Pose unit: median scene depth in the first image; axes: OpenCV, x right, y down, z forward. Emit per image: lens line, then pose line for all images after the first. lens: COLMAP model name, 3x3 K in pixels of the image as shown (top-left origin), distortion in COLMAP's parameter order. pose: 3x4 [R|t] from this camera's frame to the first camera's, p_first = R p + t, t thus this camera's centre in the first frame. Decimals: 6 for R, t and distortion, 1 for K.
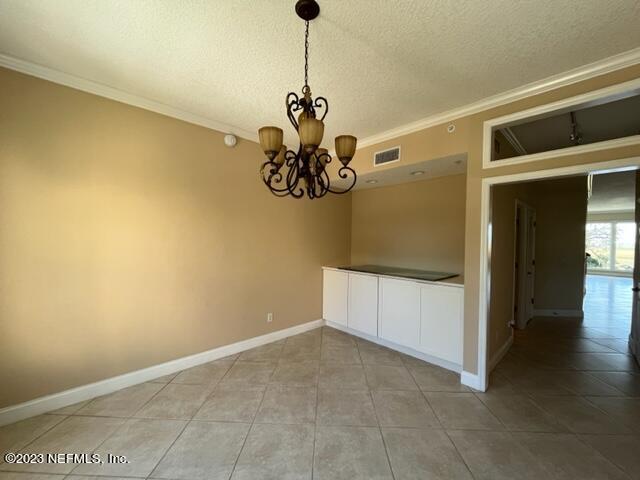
lens RADIAL K [[256.6, 0, 316.5], [0, 256.6, 240.2], [0, 0, 1]] dist [-0.003012, -0.000229]
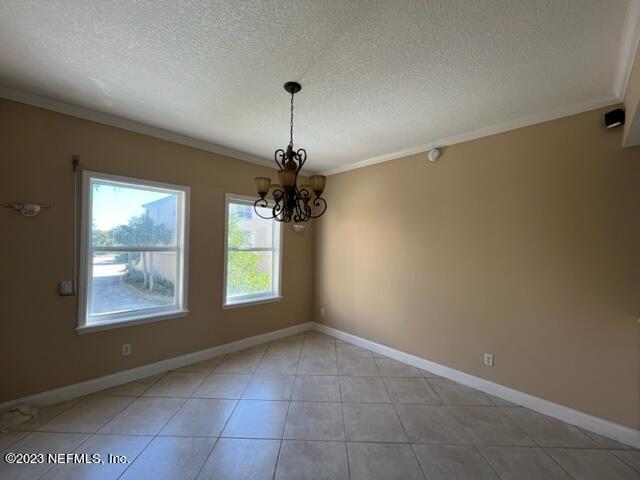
lens RADIAL K [[256.6, 0, 322.7], [0, 256.6, 241.5], [0, 0, 1]] dist [-0.003012, -0.000229]
pose [[0.013215, -0.018209, -0.999747, 0.772166], [-0.008238, 0.999798, -0.018319, -0.039338], [0.999879, 0.008478, 0.013062, 0.668953]]
